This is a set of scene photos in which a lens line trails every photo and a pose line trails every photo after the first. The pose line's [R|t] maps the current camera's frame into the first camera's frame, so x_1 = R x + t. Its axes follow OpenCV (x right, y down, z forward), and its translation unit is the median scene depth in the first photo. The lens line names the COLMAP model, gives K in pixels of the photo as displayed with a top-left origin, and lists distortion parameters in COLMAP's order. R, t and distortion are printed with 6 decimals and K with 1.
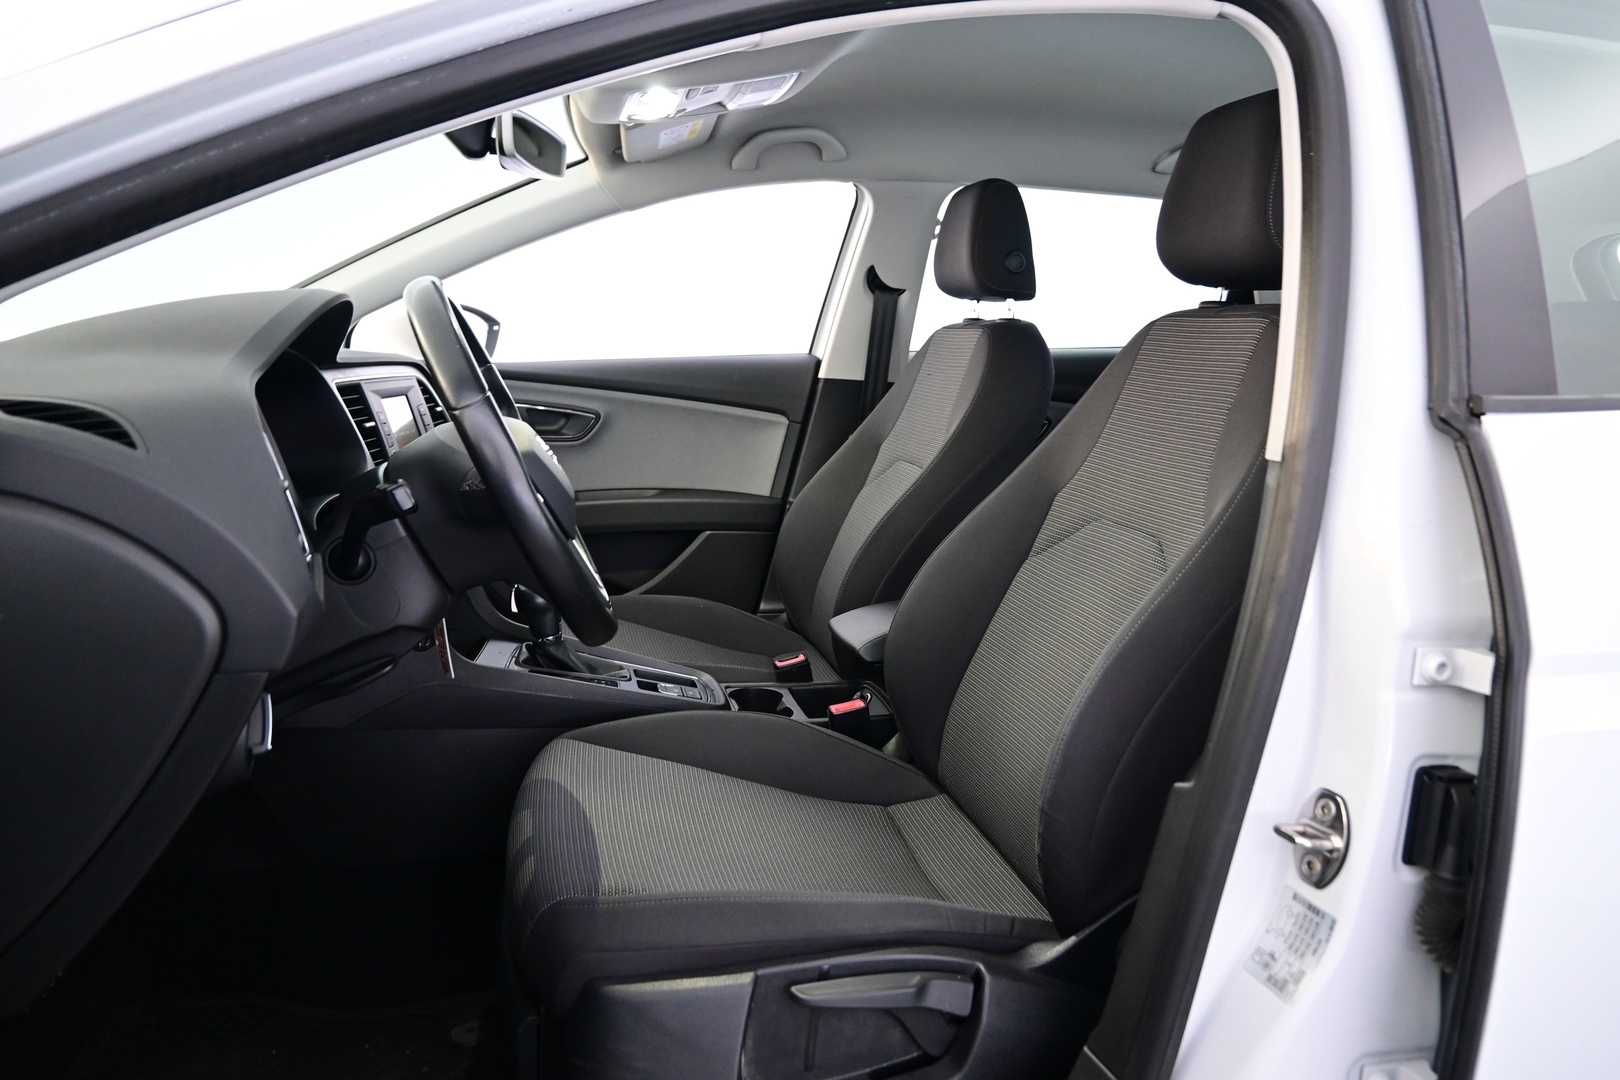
lens RADIAL K [[1121.7, 0, 810.0], [0, 1121.7, 540.0], [0, 0, 1]] dist [-0.000363, -0.000079]
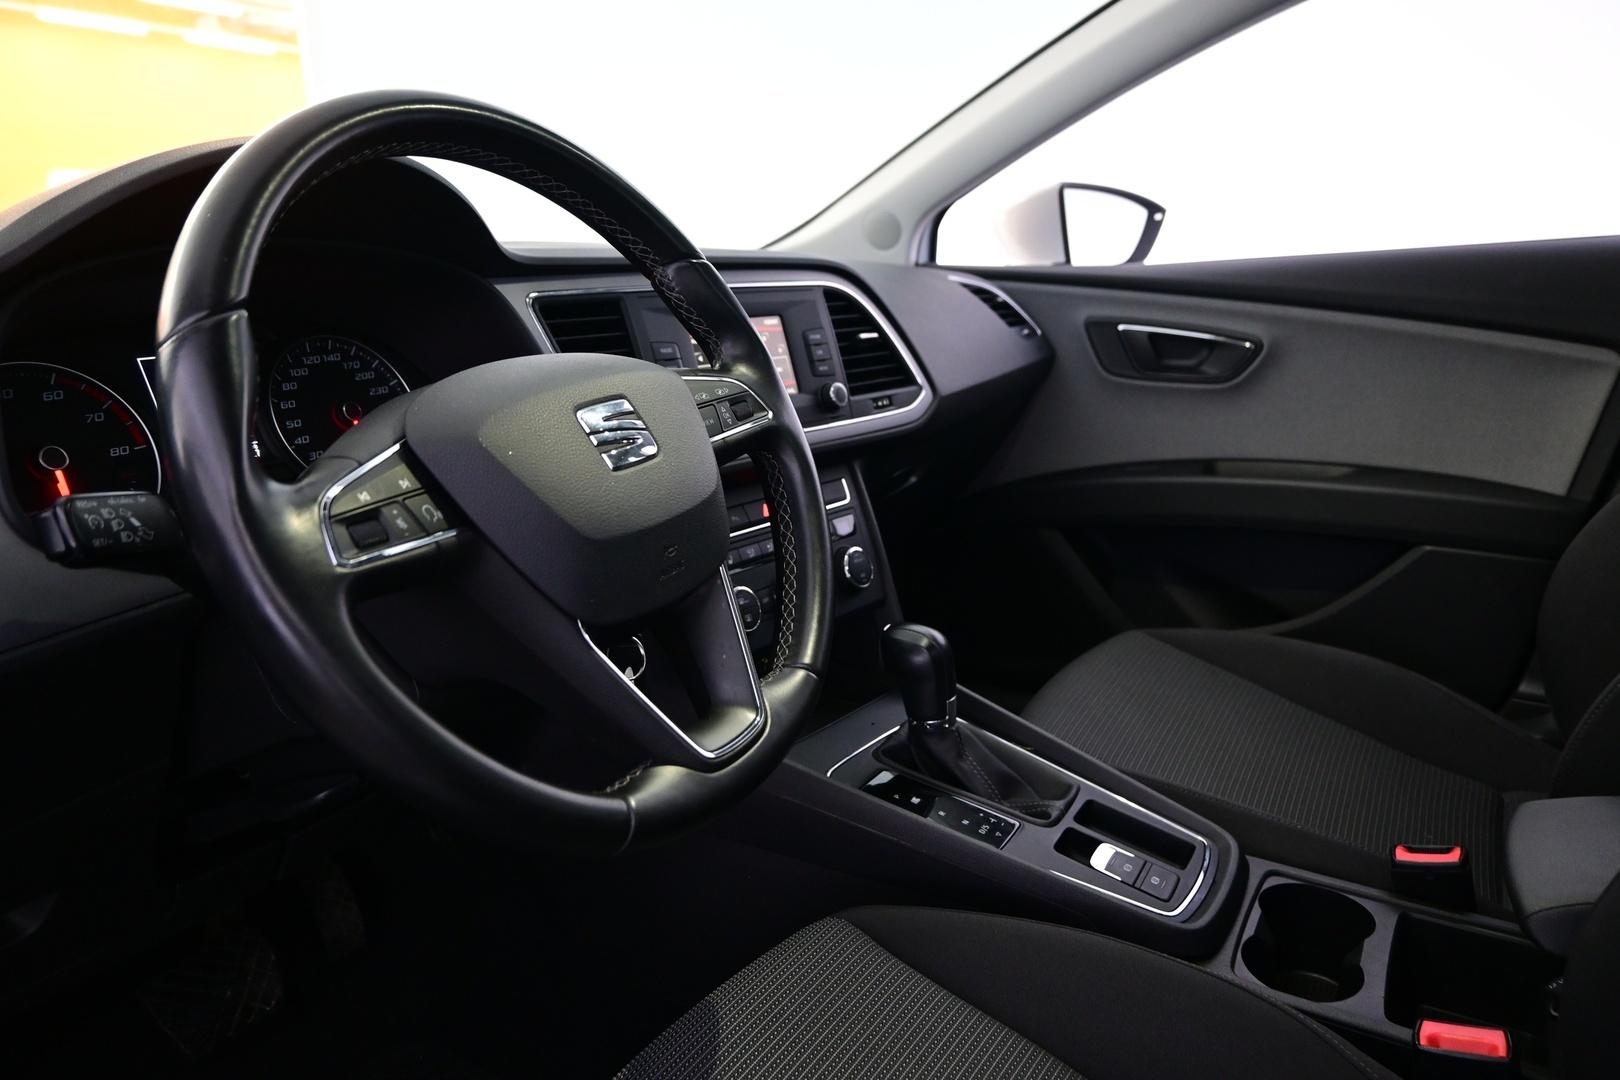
lens RADIAL K [[1164.5, 0, 810.0], [0, 1164.5, 540.0], [0, 0, 1]] dist [0.000258, 0.000693]
pose [[0.732021, 0.128637, -0.669028, 0.081307], [-0.088693, 0.991649, 0.093625, -0.040027], [0.675485, -0.009197, 0.737317, 0.335009]]
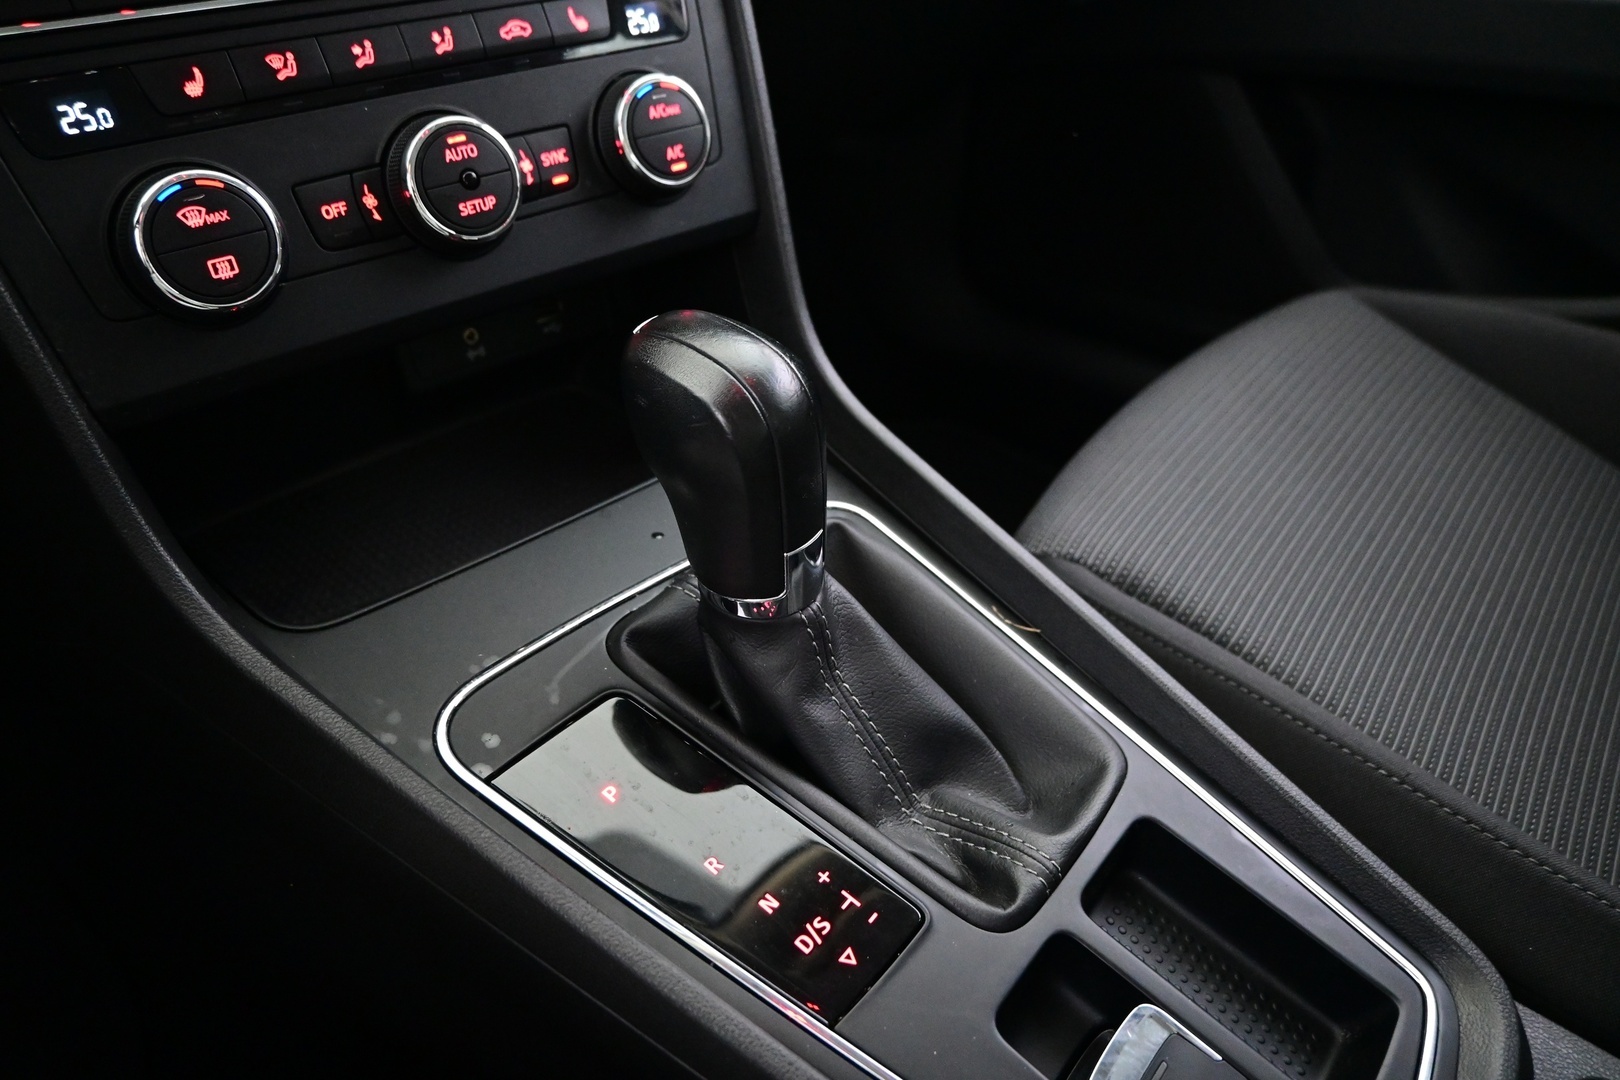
lens RADIAL K [[1164.5, 0, 810.0], [0, 1164.5, 540.0], [0, 0, 1]] dist [0.000258, 0.000693]
pose [[0.626655, 0.448391, -0.637377, -0.052629], [-0.144836, 0.870650, 0.470098, -0.021303], [0.765719, -0.202273, 0.610540, 0.577883]]
